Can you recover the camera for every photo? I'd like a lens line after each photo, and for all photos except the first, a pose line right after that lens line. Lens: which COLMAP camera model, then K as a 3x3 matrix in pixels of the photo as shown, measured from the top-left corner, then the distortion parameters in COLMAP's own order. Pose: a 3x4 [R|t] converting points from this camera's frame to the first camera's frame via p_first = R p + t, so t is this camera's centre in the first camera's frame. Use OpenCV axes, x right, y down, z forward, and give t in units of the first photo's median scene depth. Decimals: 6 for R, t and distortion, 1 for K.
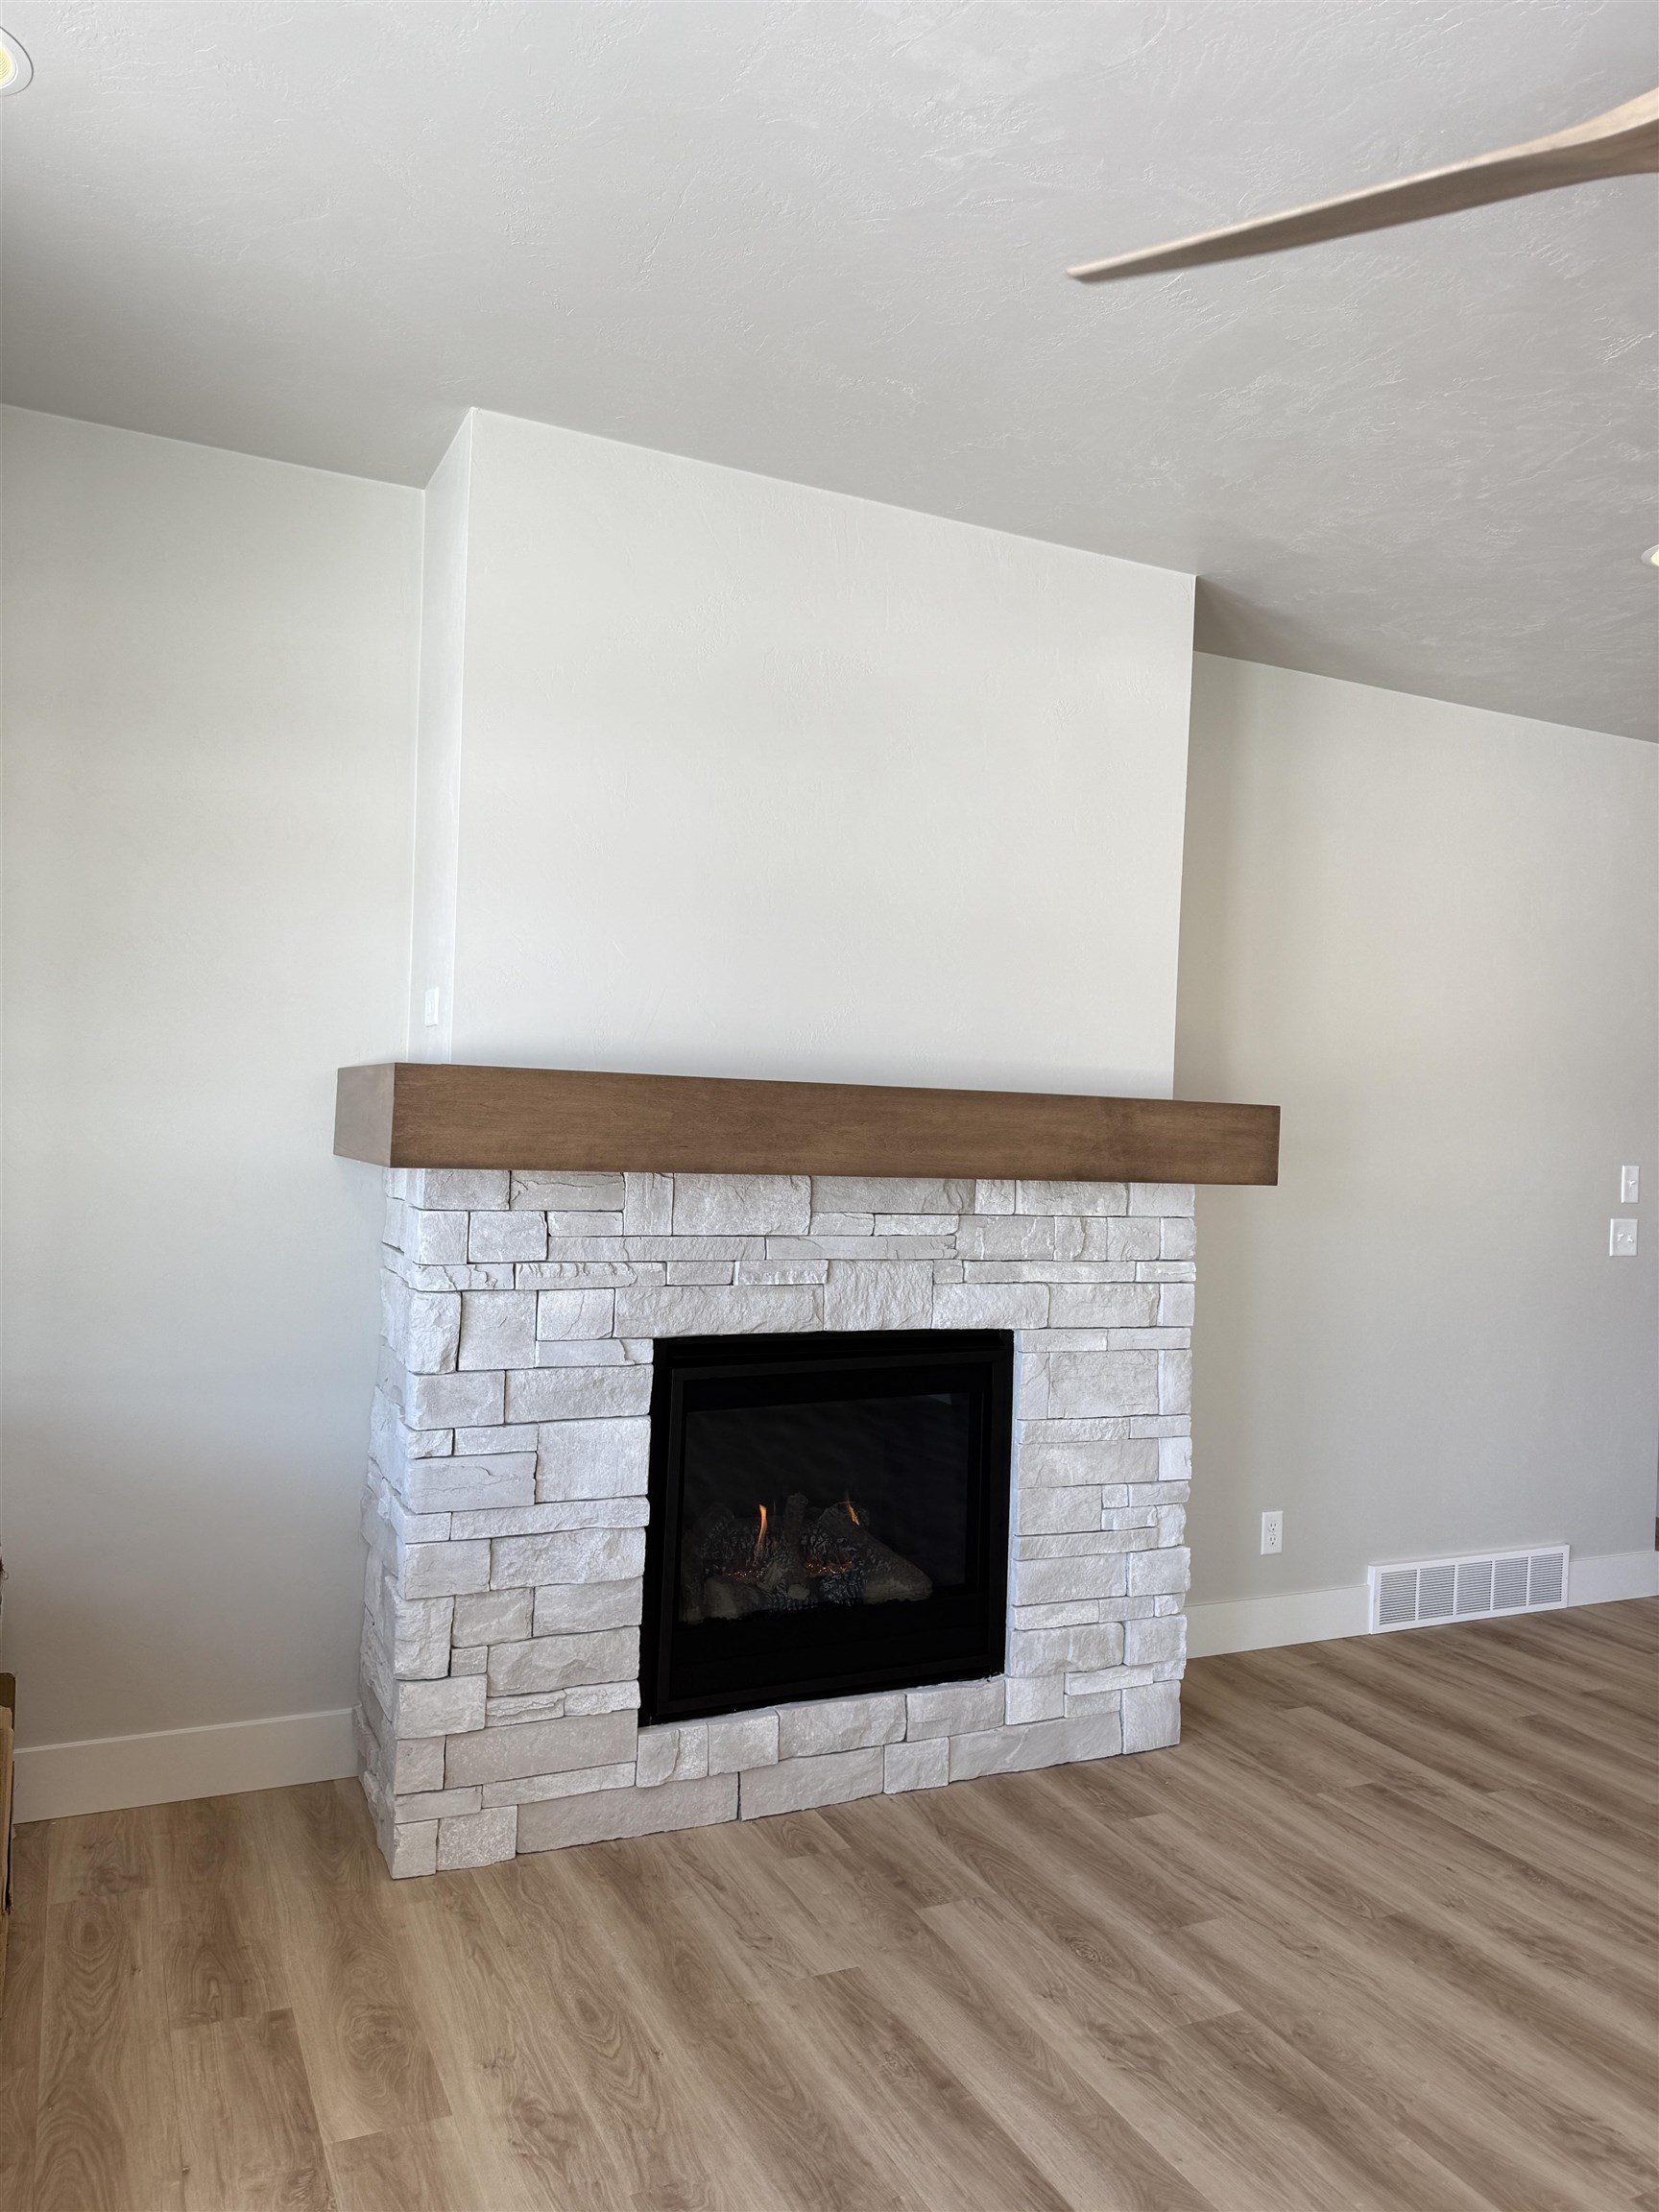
lens RADIAL K [[1544.6, 0, 842.1], [0, 1544.6, 1100.7], [0, 0, 1]] dist [0.102848, -0.141616]
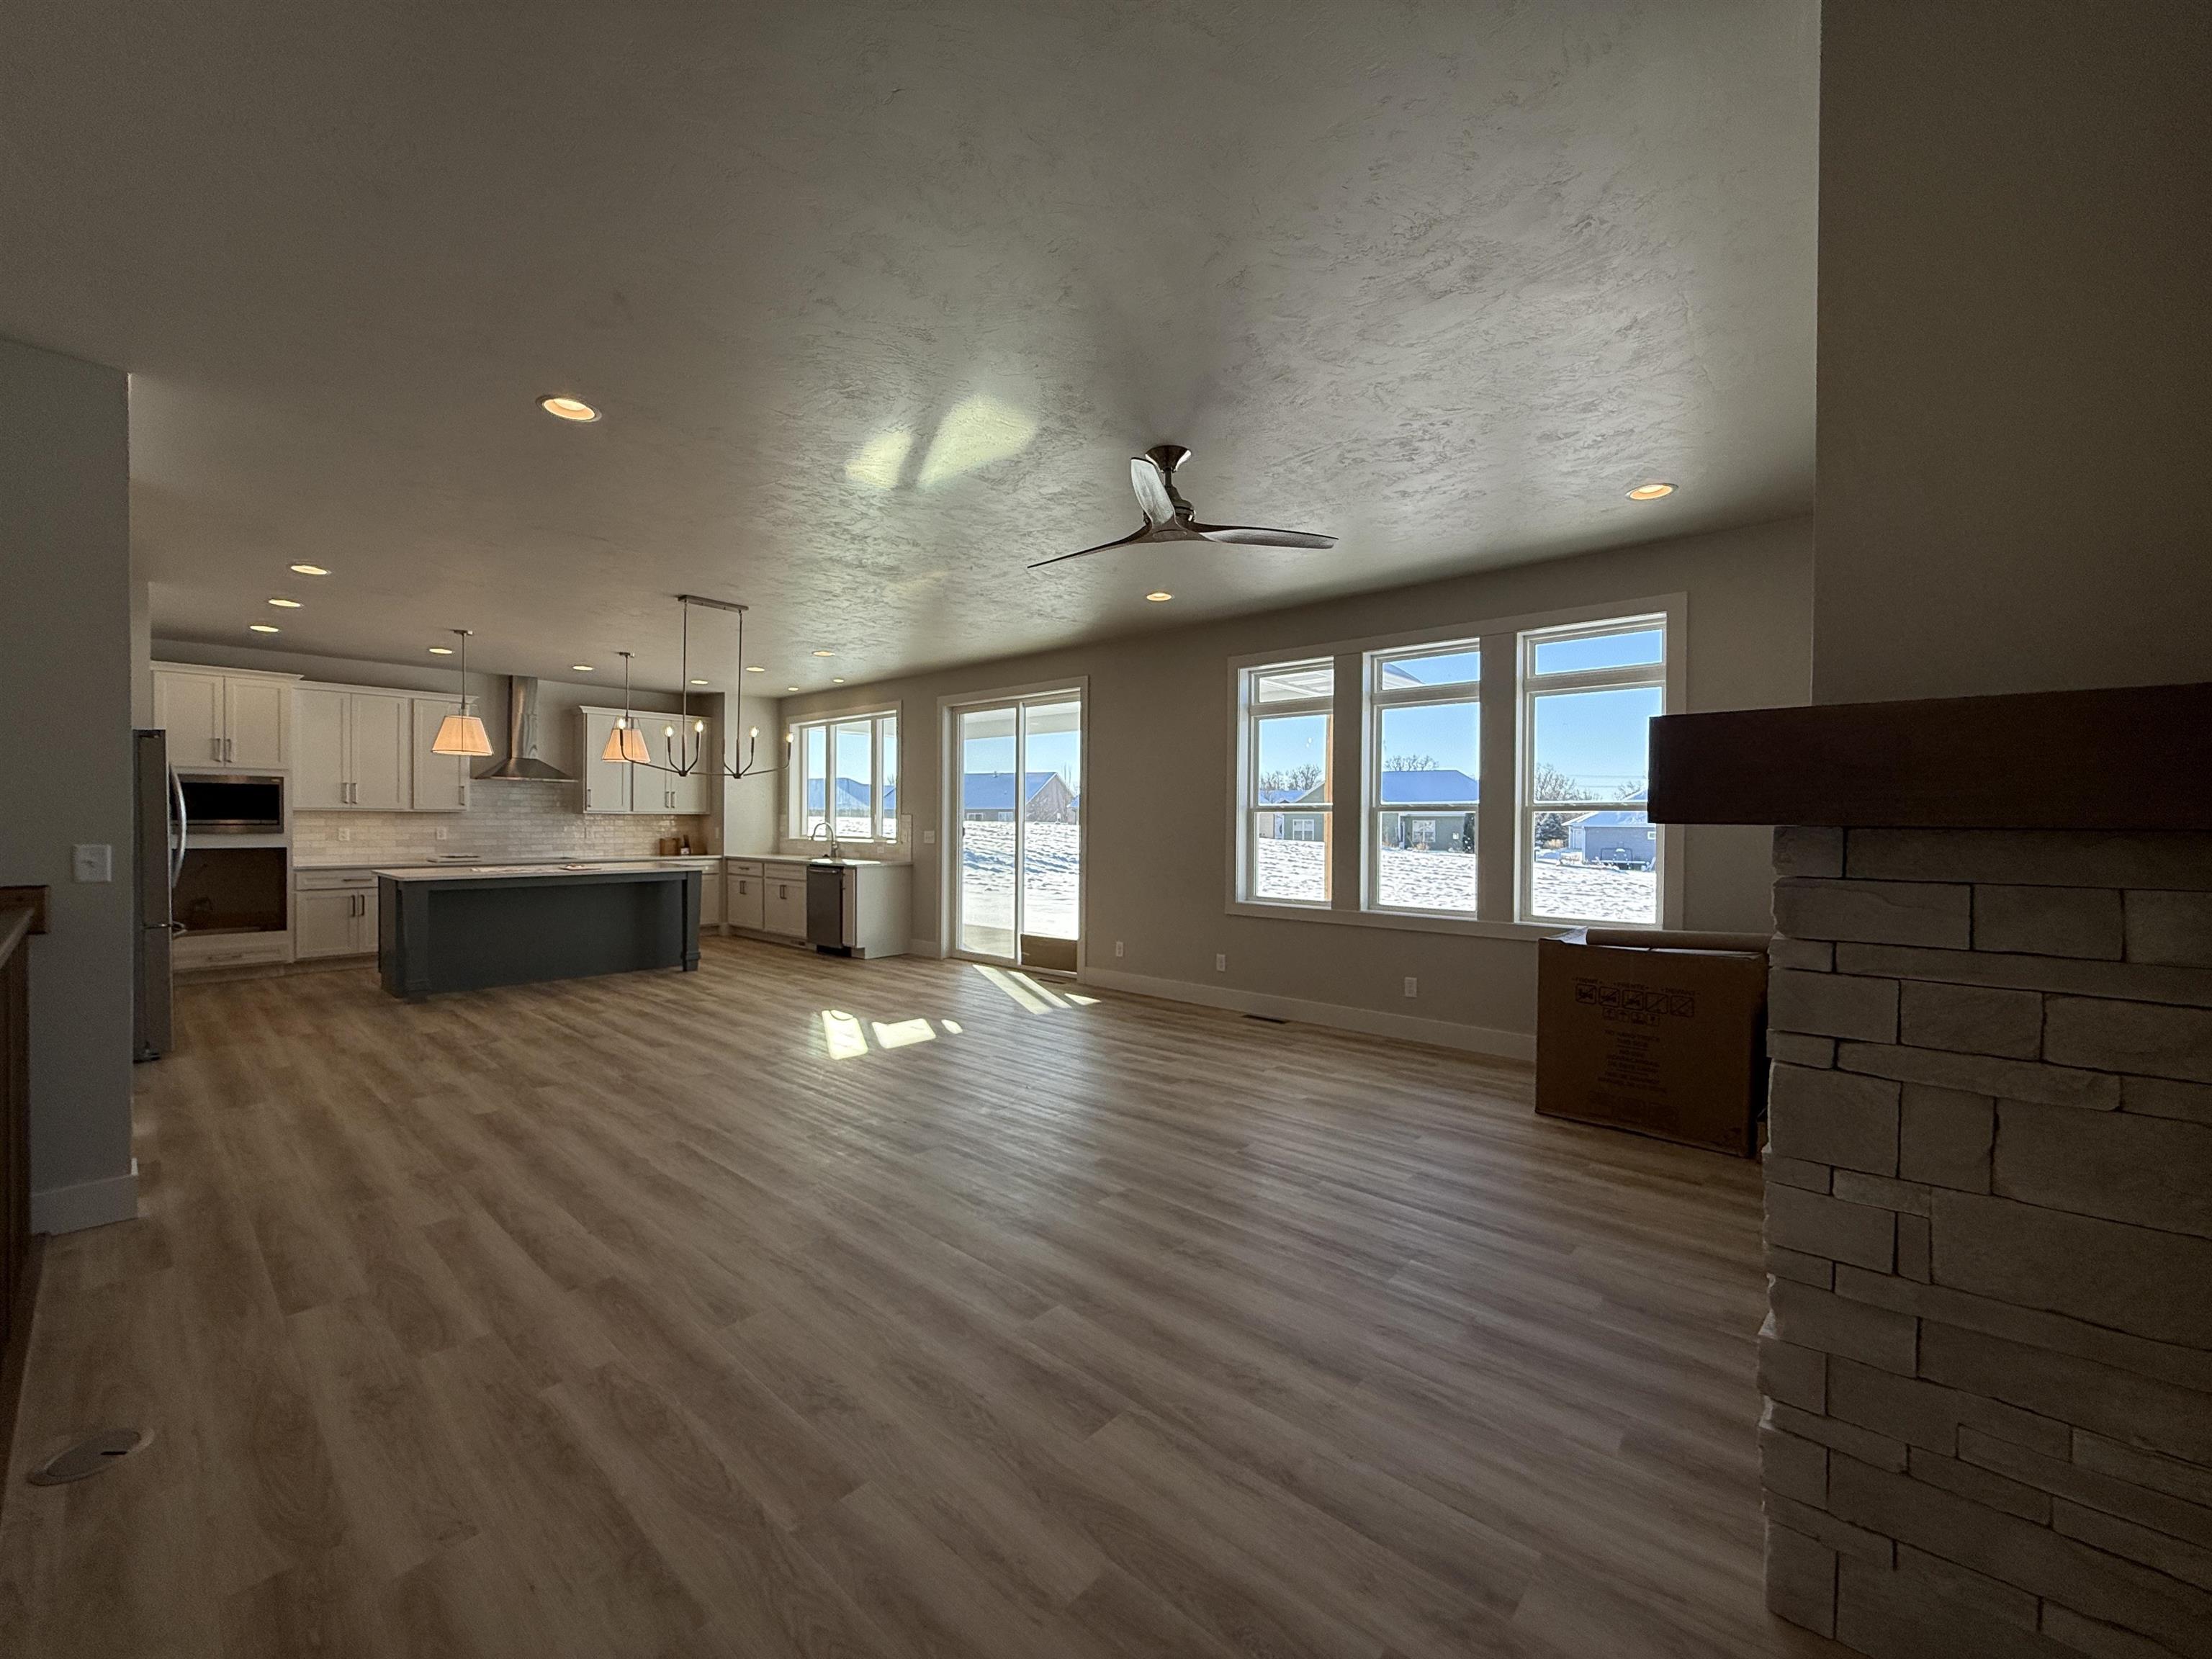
lens RADIAL K [[889.6, 0, 1106.0], [0, 889.6, 829.5], [0, 0, 1]] dist [0.002802, 0.000009]
pose [[-0.922437, -0.044397, -0.383588, 0.732848], [-0.041482, 0.999013, -0.015872, 0.080232], [0.383914, 0.001271, -0.923368, 1.388222]]
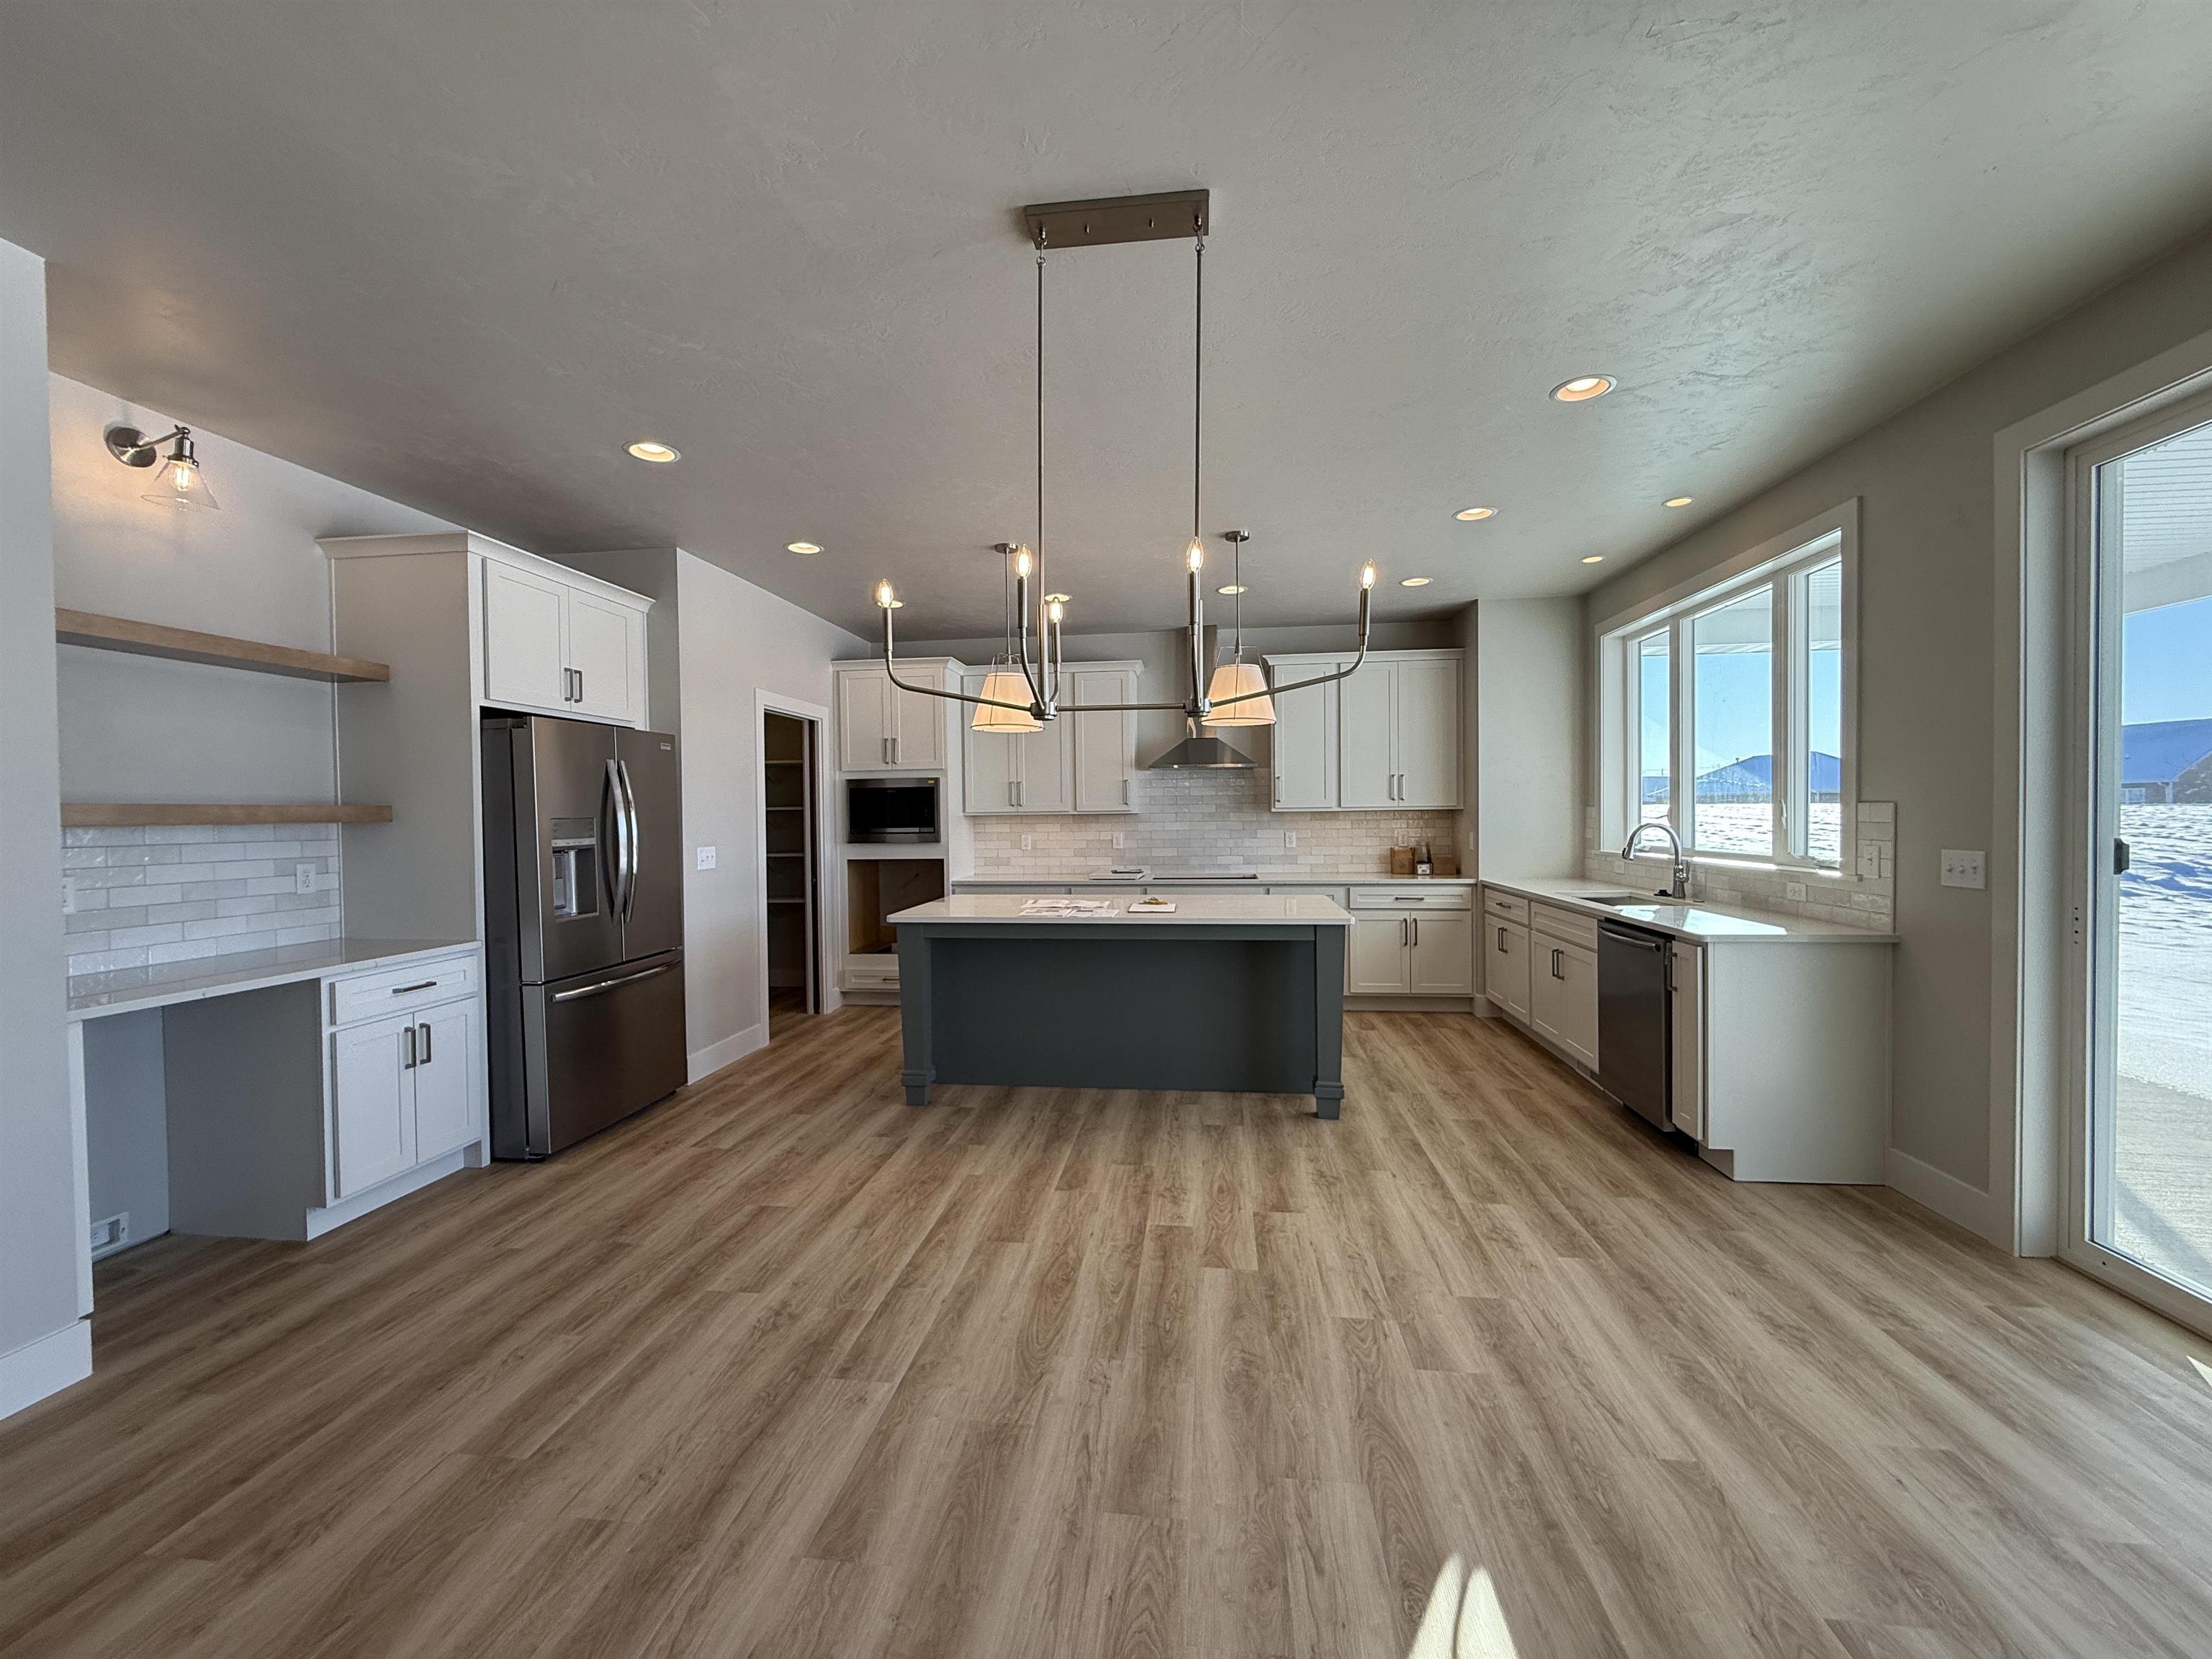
lens RADIAL K [[876.7, 0, 1106.0], [0, 876.7, 829.5], [0, 0, 1]] dist [0.005897, -0.000095]
pose [[-0.840970, -0.041518, 0.539487, 0.455096], [-0.028442, 0.999065, 0.032550, 0.039883], [-0.540334, 0.012030, -0.841364, -0.014895]]
